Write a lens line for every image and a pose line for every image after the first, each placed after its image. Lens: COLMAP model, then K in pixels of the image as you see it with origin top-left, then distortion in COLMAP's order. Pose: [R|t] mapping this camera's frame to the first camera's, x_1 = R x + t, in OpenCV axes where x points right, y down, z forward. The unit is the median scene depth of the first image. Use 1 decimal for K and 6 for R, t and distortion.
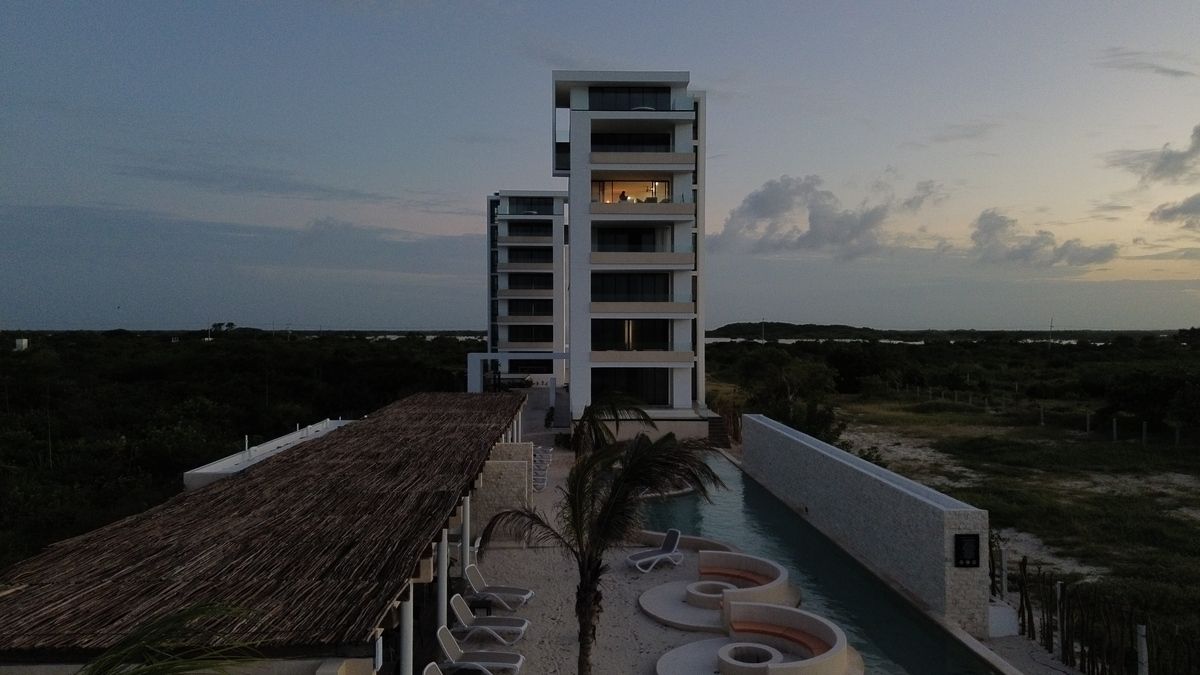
lens RADIAL K [[836.0, 0, 600.0], [0, 836.0, 337.5], [0, 0, 1]] dist [0.012300, 0.000620]
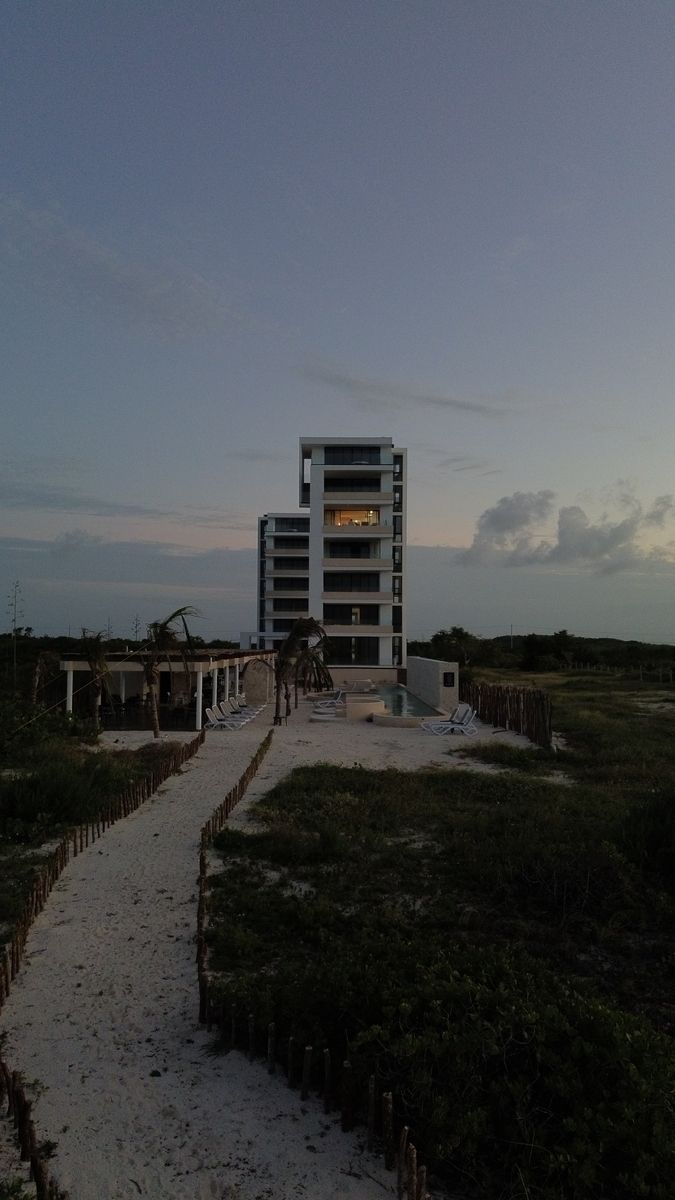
lens RADIAL K [[836.0, 0, 337.5], [0, 836.0, 600.0], [0, 0, 1]] dist [0.012300, 0.000620]
pose [[0.999004, 0.003579, -0.044466, 0.060665], [-0.006307, 0.998095, -0.061369, 0.047058], [0.044162, 0.061588, 0.997124, -0.358384]]
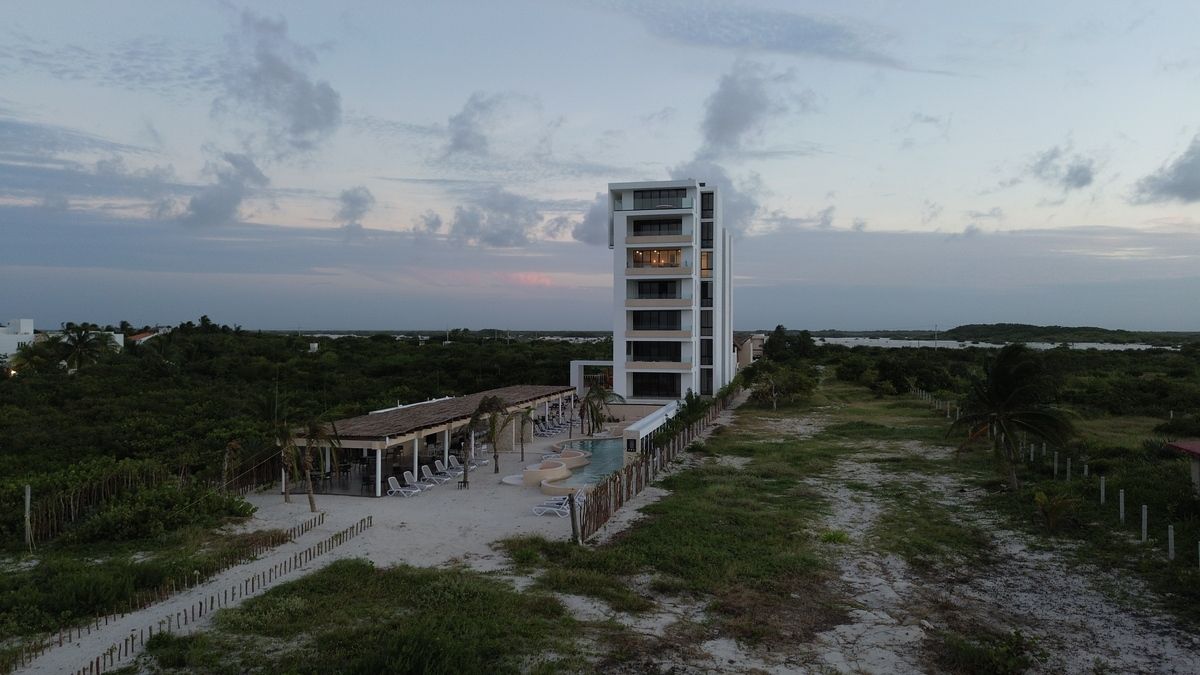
lens RADIAL K [[836.0, 0, 600.0], [0, 836.0, 337.5], [0, 0, 1]] dist [0.012300, 0.000620]
pose [[0.963197, 0.003041, -0.268778, 0.276168], [-0.003085, 0.999995, 0.000259, -0.022423], [0.268777, 0.000579, 0.963202, -0.406976]]
